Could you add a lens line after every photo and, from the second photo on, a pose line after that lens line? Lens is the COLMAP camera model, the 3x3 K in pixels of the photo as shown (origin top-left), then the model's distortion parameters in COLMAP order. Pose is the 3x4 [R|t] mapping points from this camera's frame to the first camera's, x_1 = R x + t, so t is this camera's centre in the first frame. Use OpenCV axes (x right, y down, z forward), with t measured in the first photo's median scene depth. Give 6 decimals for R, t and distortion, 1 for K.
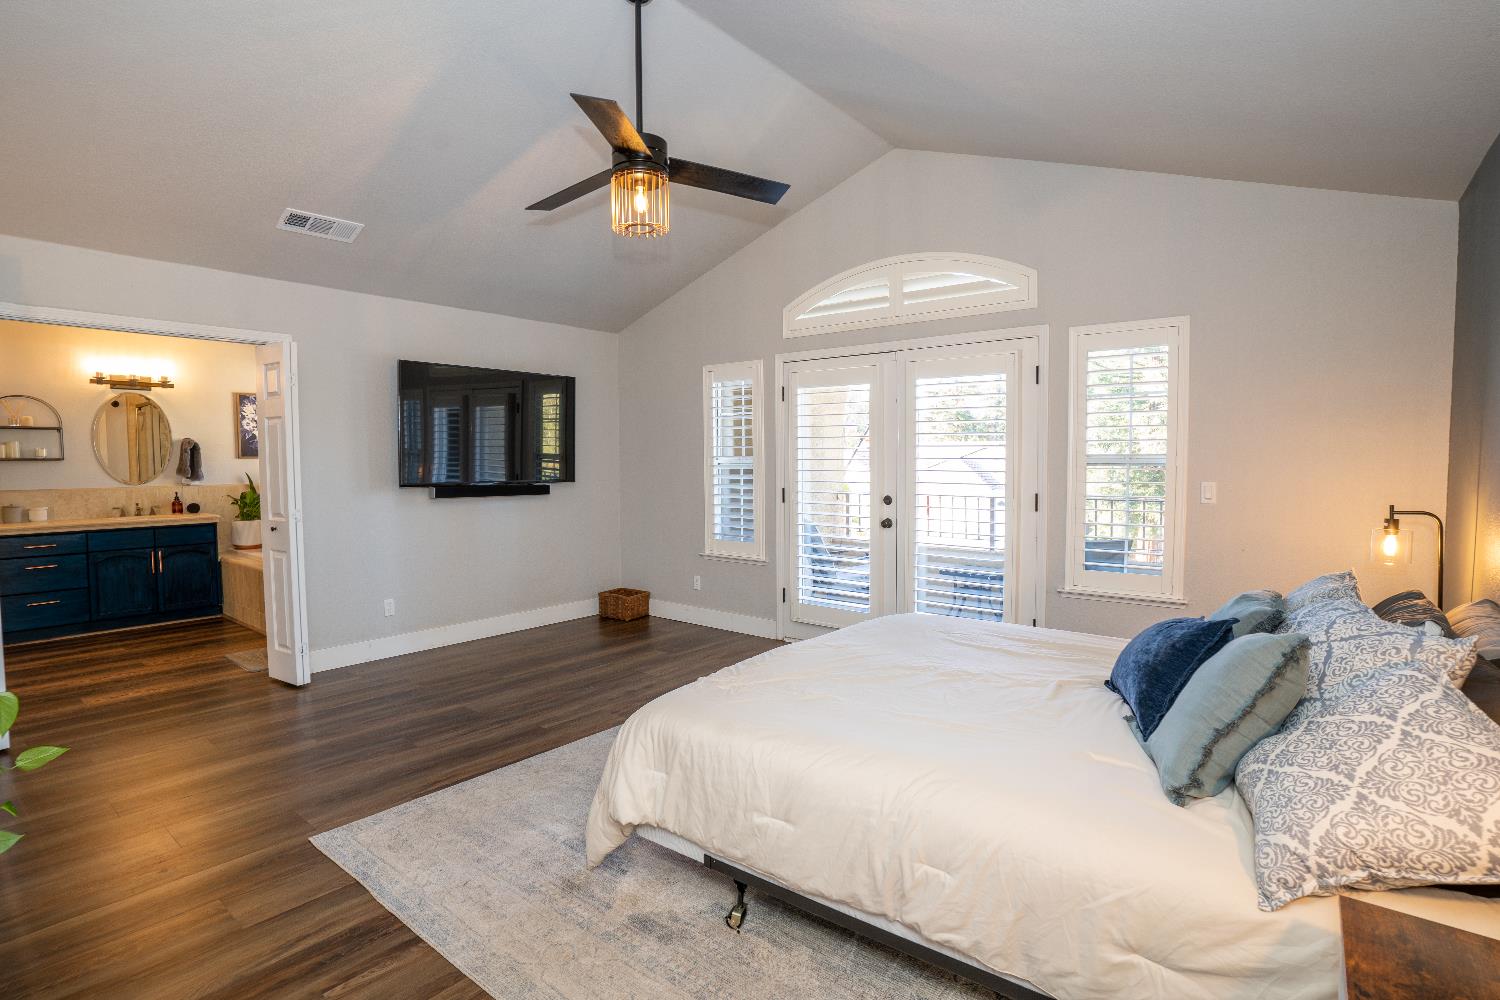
lens RADIAL K [[735.3, 0, 750.0], [0, 735.3, 500.0], [0, 0, 1]] dist [-0.071059, 0.029425]
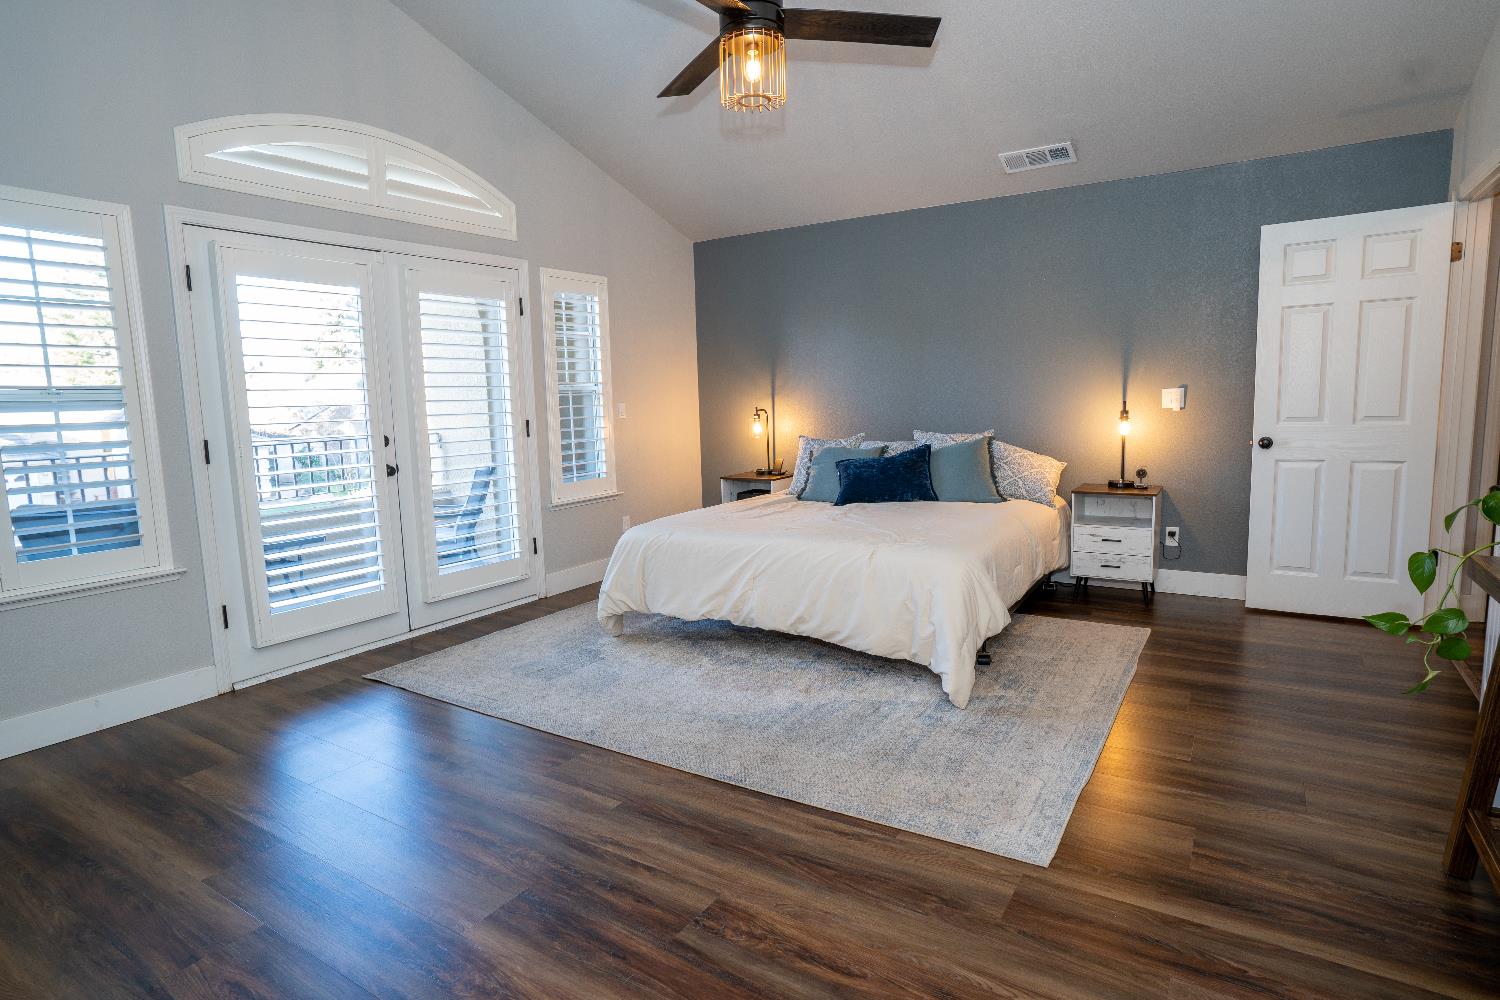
lens RADIAL K [[788.4, 0, 750.0], [0, 788.4, 500.0], [0, 0, 1]] dist [-0.069220, 0.042655]
pose [[-0.101453, -0.123693, 0.987121, -0.633380], [0.082910, 0.987737, 0.132291, -0.014084], [-0.991379, 0.095264, -0.089954, 0.638270]]
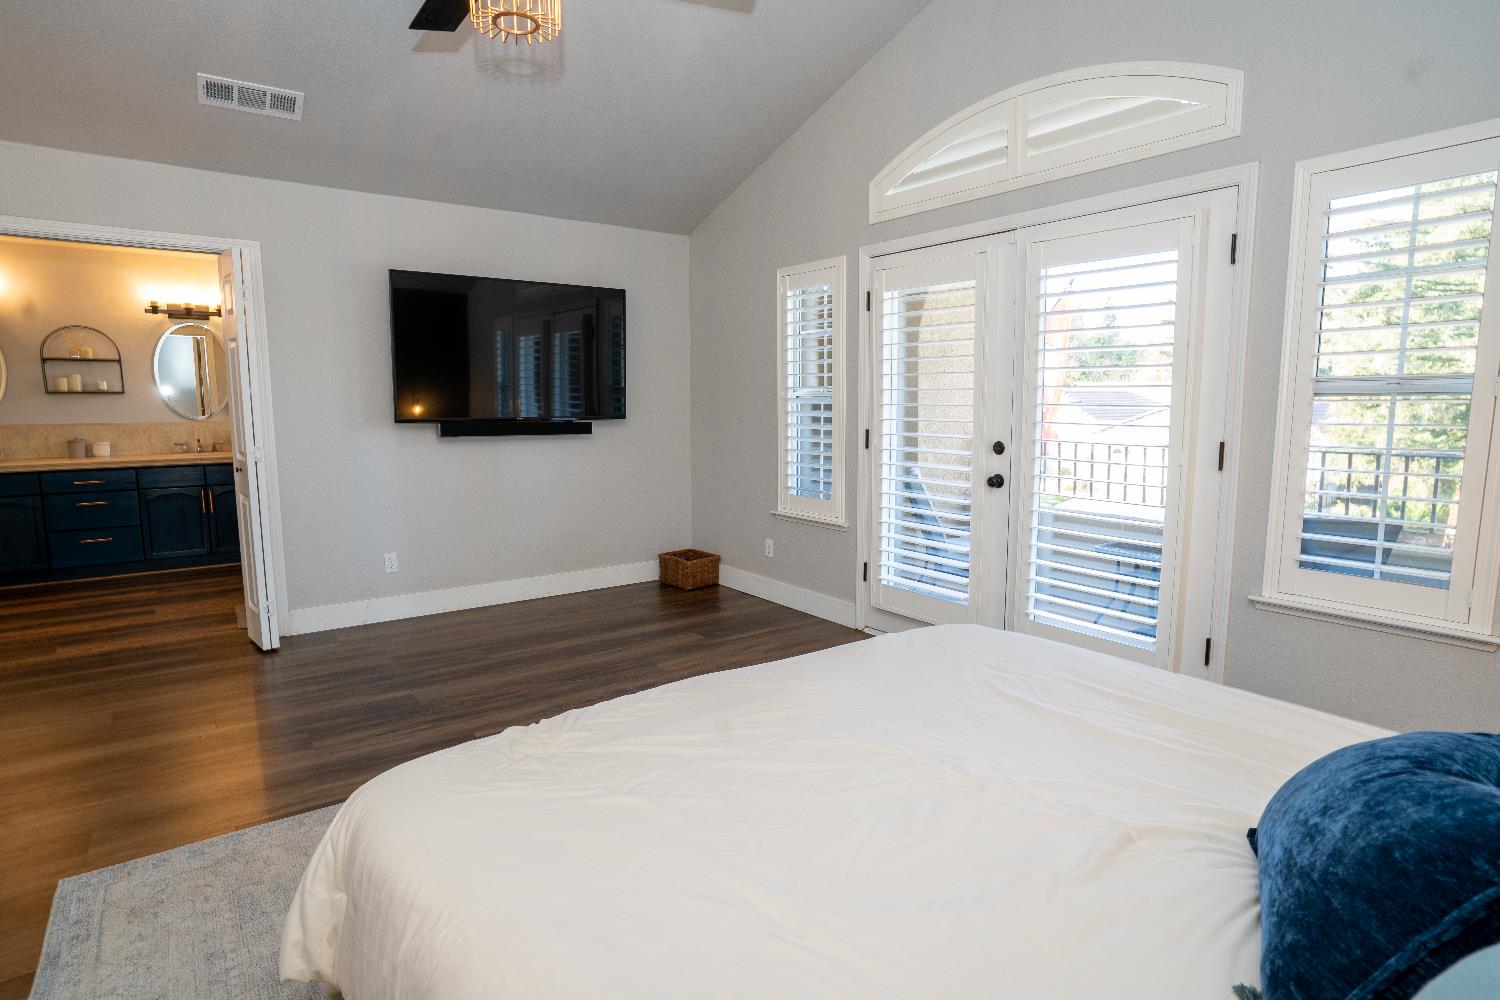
lens RADIAL K [[788.4, 0, 750.0], [0, 788.4, 500.0], [0, 0, 1]] dist [-0.069220, 0.042655]
pose [[0.967070, 0.033367, -0.252313, 0.136461], [-0.015372, 0.997216, 0.072959, -0.000858], [0.254046, -0.066678, 0.964891, 0.201541]]
